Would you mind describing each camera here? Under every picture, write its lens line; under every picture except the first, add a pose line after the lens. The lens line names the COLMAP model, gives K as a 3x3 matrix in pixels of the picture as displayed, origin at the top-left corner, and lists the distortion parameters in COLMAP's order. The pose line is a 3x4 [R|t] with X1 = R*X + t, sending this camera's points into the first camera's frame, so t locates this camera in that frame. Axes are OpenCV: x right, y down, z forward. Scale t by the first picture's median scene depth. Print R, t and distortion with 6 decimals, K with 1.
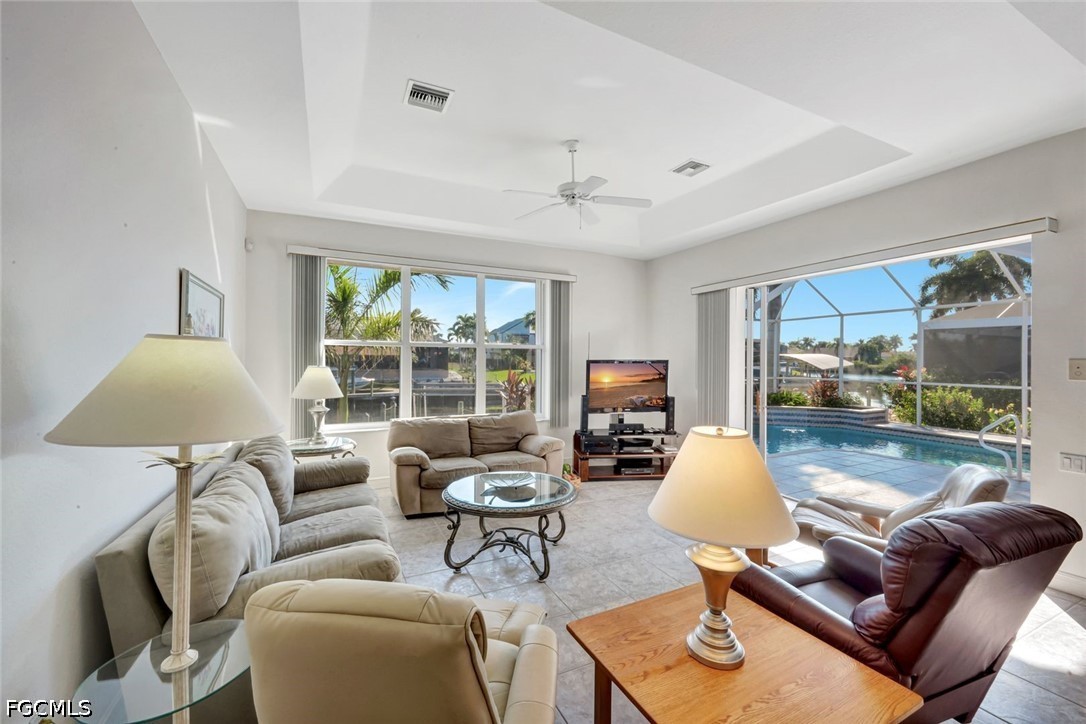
lens RADIAL K [[435.7, 0, 538.9], [0, 435.7, 356.9], [0, 0, 1]] dist [-0.002393, 0.000369]
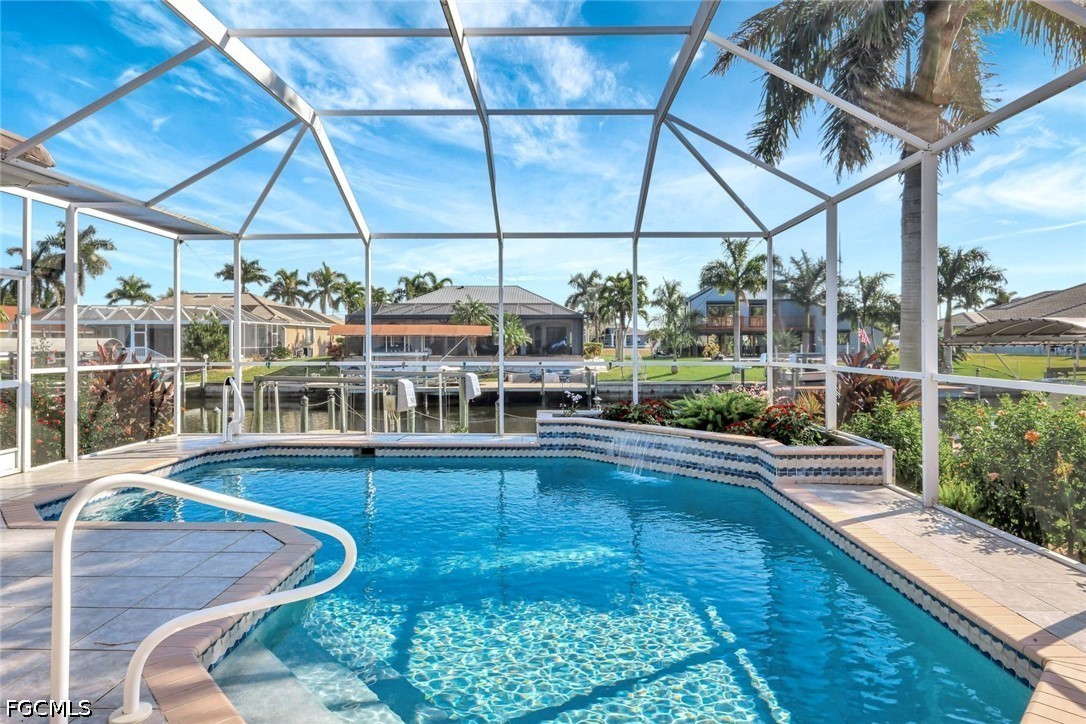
lens RADIAL K [[632.4, 0, 545.3], [0, 632.4, 338.9], [0, 0, 1]] dist [-0.002555, 0.000258]
pose [[0.888962, -0.006206, -0.457939, 1.640979], [0.005256, 0.999981, -0.003348, 0.067017], [0.457951, 0.000569, 0.888977, 0.879579]]
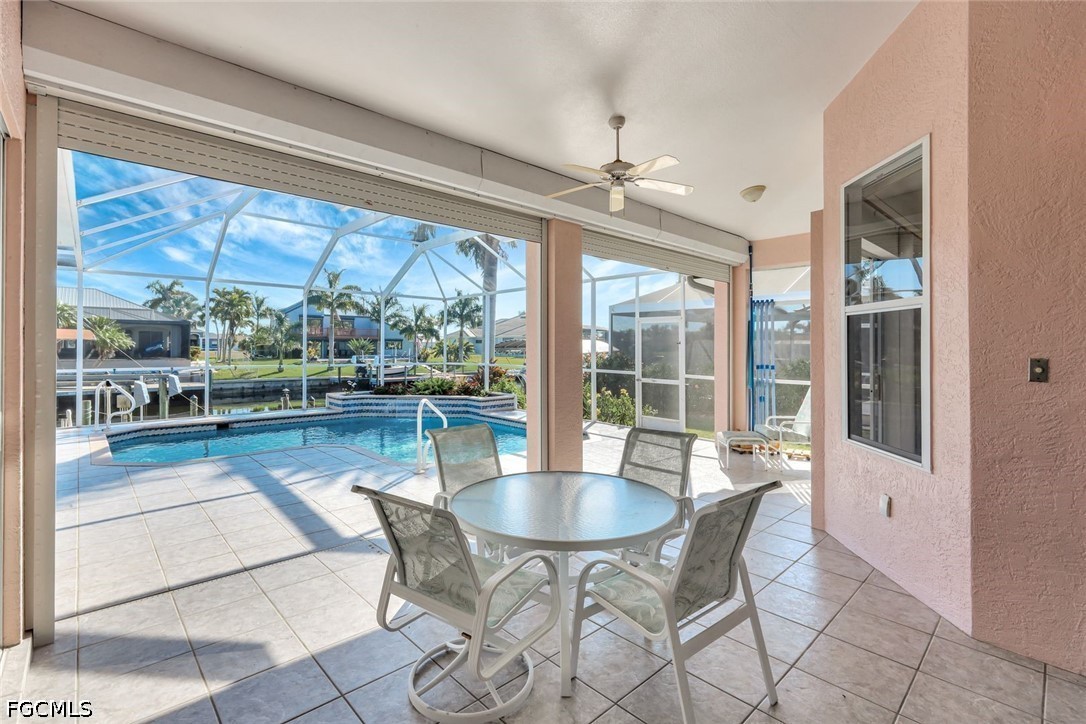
lens RADIAL K [[491.0, 0, 544.0], [0, 491.0, 344.3], [0, 0, 1]] dist [0.000596, 0.000325]
pose [[0.956111, 0.007406, 0.292910, 1.147184], [-0.007251, 0.999972, -0.001613, 0.026699], [-0.292914, -0.000581, 0.956139, -0.025826]]
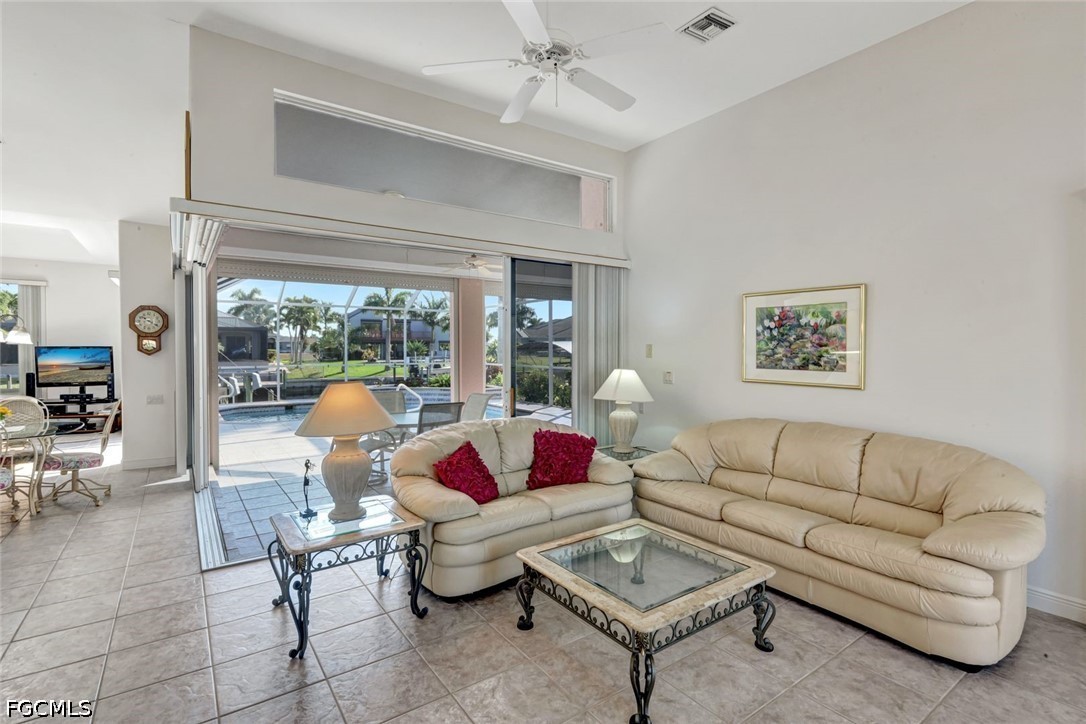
lens RADIAL K [[515.4, 0, 542.3], [0, 515.4, 355.2], [0, 0, 1]] dist [-0.000447, -0.000268]
pose [[0.986951, -0.006064, 0.160905, 1.419412], [0.002729, 0.999777, 0.020937, 0.007343], [-0.160996, -0.020224, 0.986748, -0.804078]]
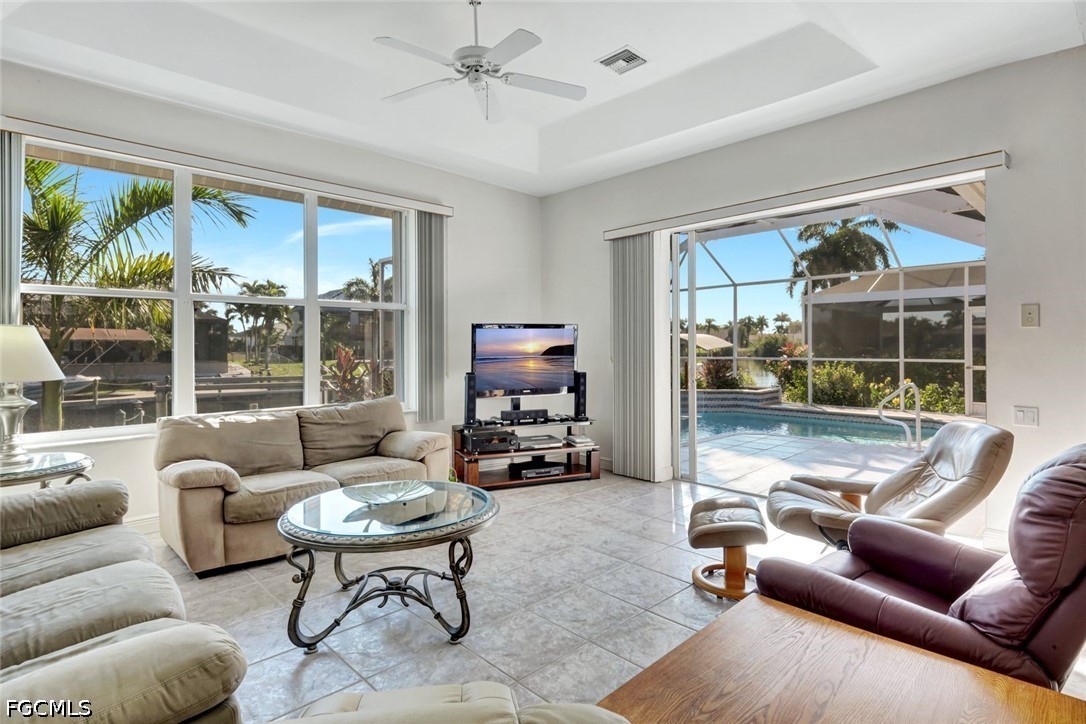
lens RADIAL K [[556.5, 0, 541.7], [0, 556.5, 343.9], [0, 0, 1]] dist [0.000460, -0.000239]
pose [[0.951172, -0.010100, 0.308495, -0.066947], [0.009852, 0.999949, 0.002363, 0.040633], [-0.308503, 0.000792, 0.951223, 0.097956]]
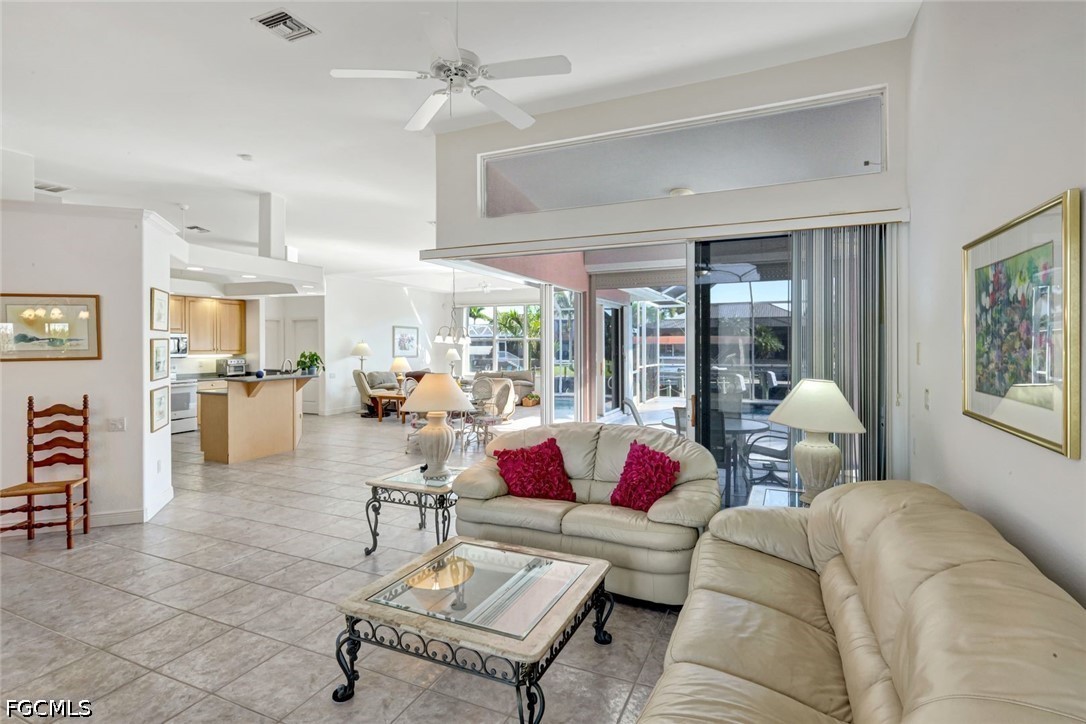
lens RADIAL K [[544.7, 0, 539.6], [0, 544.7, 357.4], [0, 0, 1]] dist [-0.059374, -0.000089]
pose [[0.637132, 0.010866, -0.770678, 1.978146], [0.008079, 0.999752, 0.020775, 0.008208], [0.770712, -0.019463, 0.636886, -0.605628]]
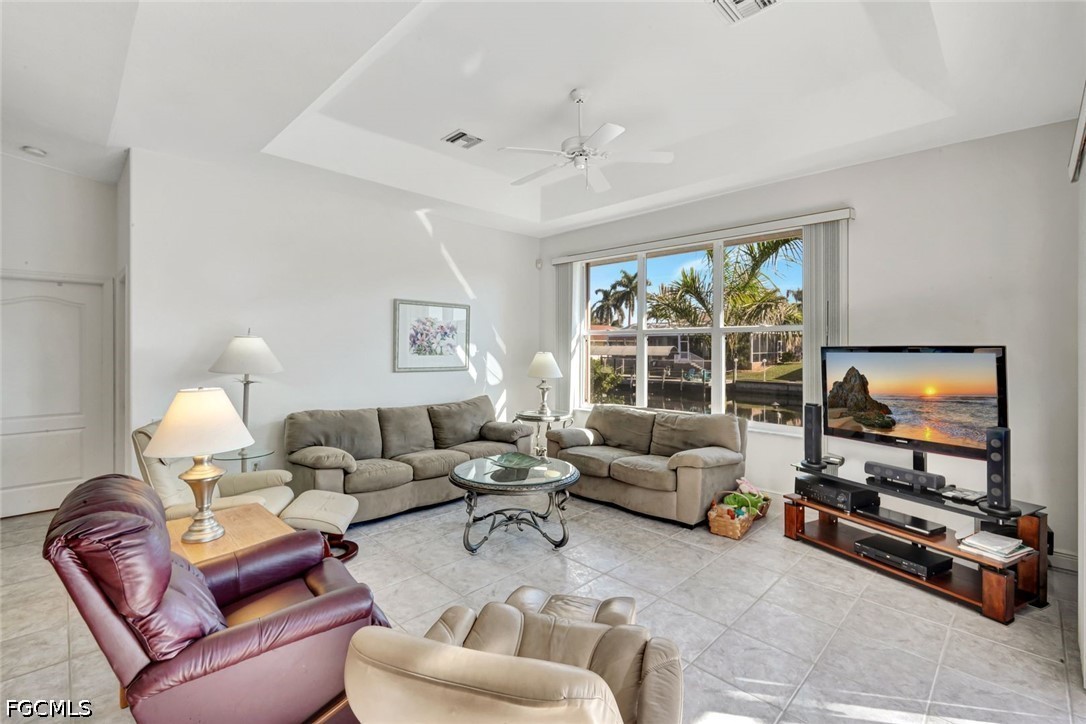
lens RADIAL K [[486.3, 0, 540.5], [0, 486.3, 342.7], [0, 0, 1]] dist [0.000447, -0.000042]
pose [[0.322399, -0.010387, -0.946547, 0.651339], [0.005661, 0.999943, -0.009045, 0.006293], [0.946587, -0.002442, 0.322440, 0.421091]]
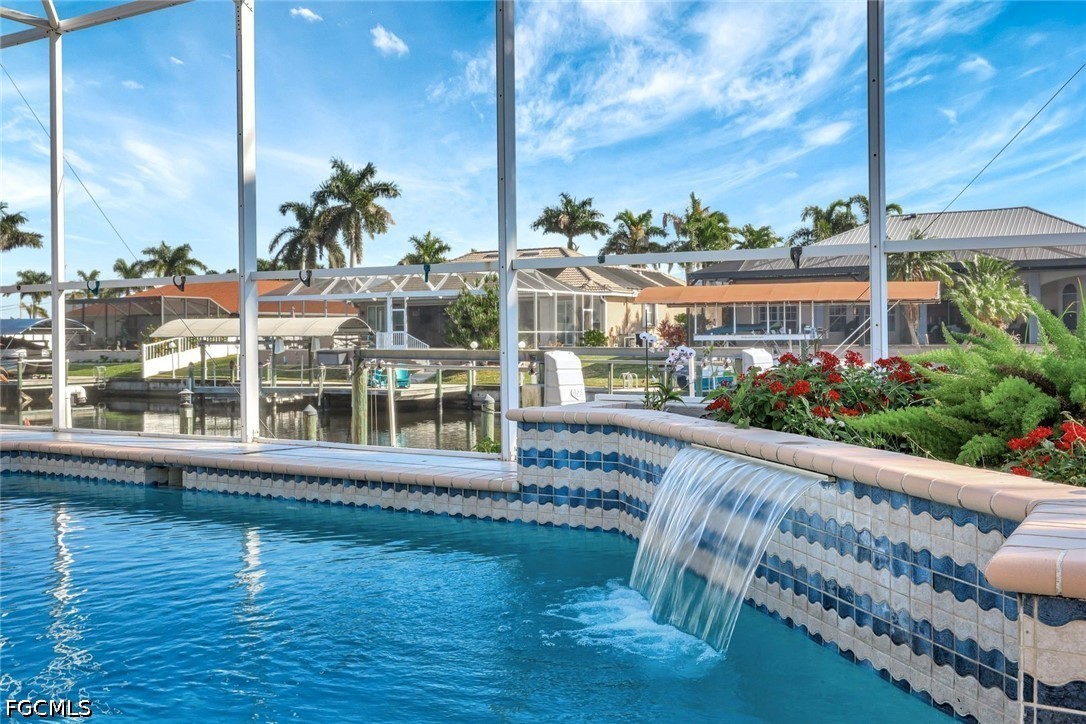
lens RADIAL K [[1070.1, 0, 528.0], [0, 1070.1, 337.4], [0, 0, 1]] dist [-0.001722, -0.008814]
pose [[0.536699, -0.006655, -0.843748, 1.662309], [0.010383, 0.999945, -0.001283, 0.196034], [0.843710, -0.008072, 0.536739, 1.755746]]
